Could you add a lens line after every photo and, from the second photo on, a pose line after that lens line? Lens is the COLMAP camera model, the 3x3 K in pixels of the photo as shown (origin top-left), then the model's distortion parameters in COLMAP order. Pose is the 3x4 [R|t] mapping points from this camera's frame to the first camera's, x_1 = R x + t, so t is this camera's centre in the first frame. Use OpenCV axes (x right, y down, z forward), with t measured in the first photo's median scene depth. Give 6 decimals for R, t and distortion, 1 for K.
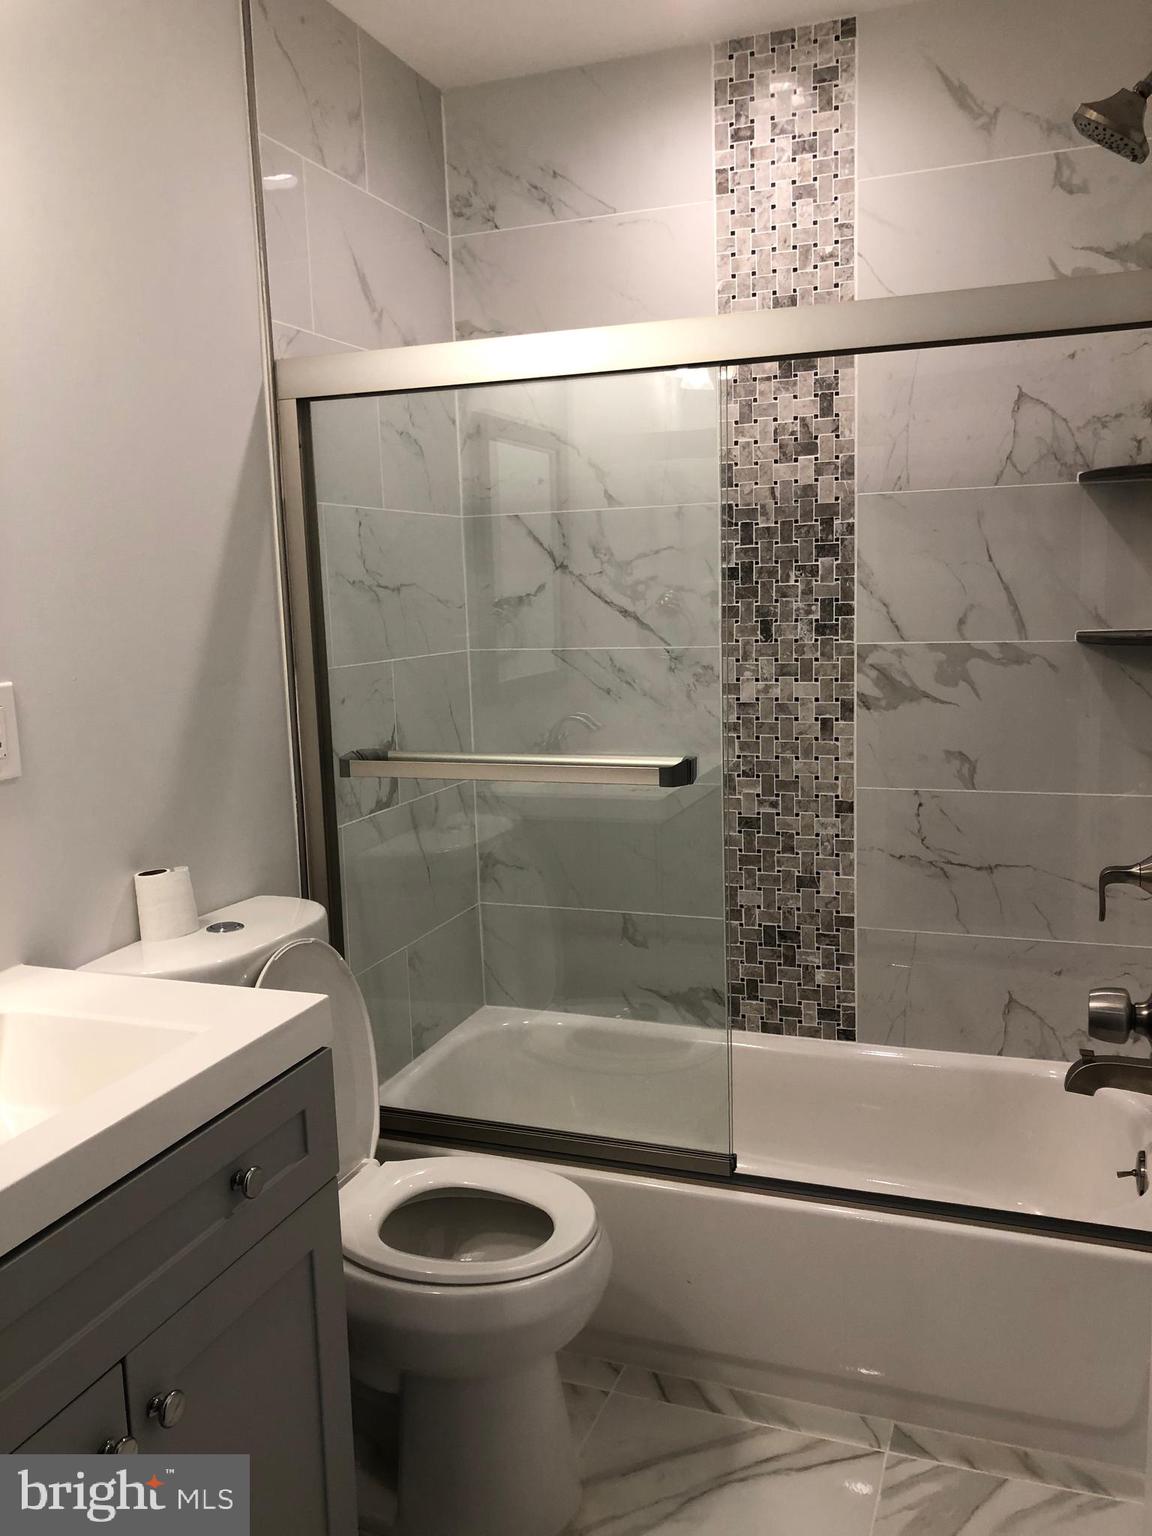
lens RADIAL K [[1250.7, 0, 575.7], [0, 1250.7, 779.8], [0, 0, 1]] dist [0.052692, -0.087931]
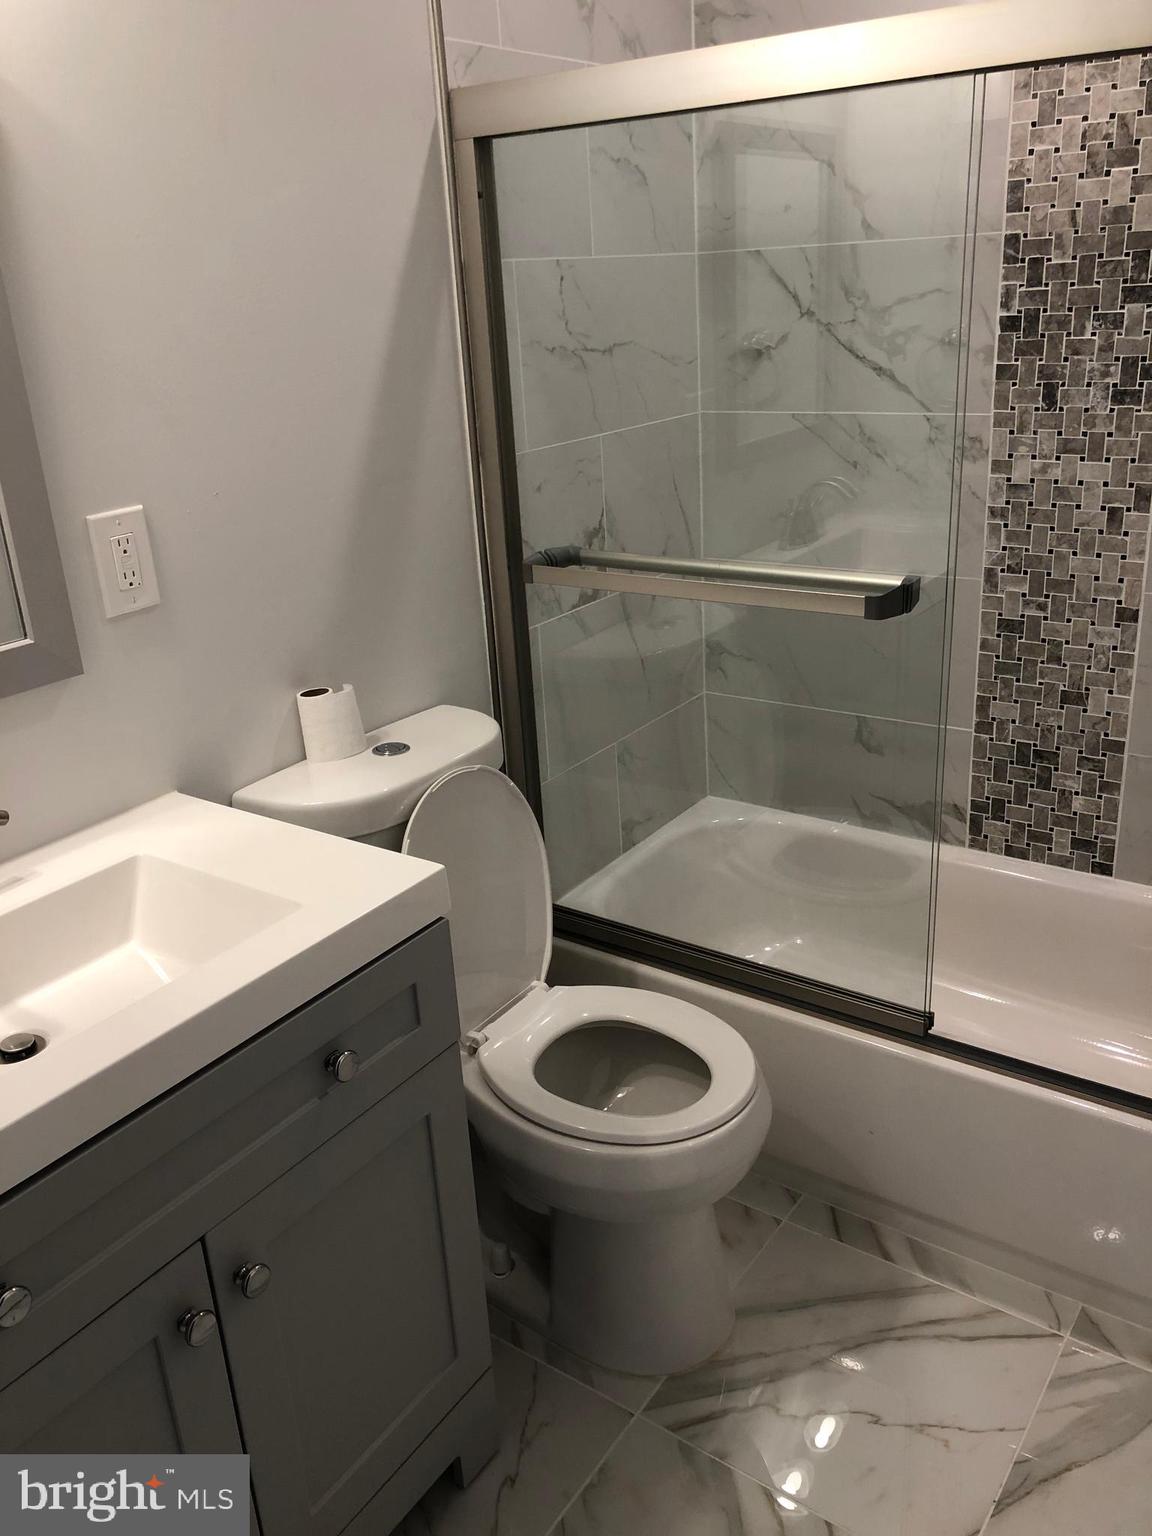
lens RADIAL K [[1250.7, 0, 577.0], [0, 1250.7, 774.5], [0, 0, 1]] dist [0.052692, -0.087931]
pose [[0.967655, 0.071921, -0.241807, 0.071940], [-0.013923, 0.972265, 0.233467, -0.068810], [0.251891, -0.222549, 0.941819, 0.093300]]
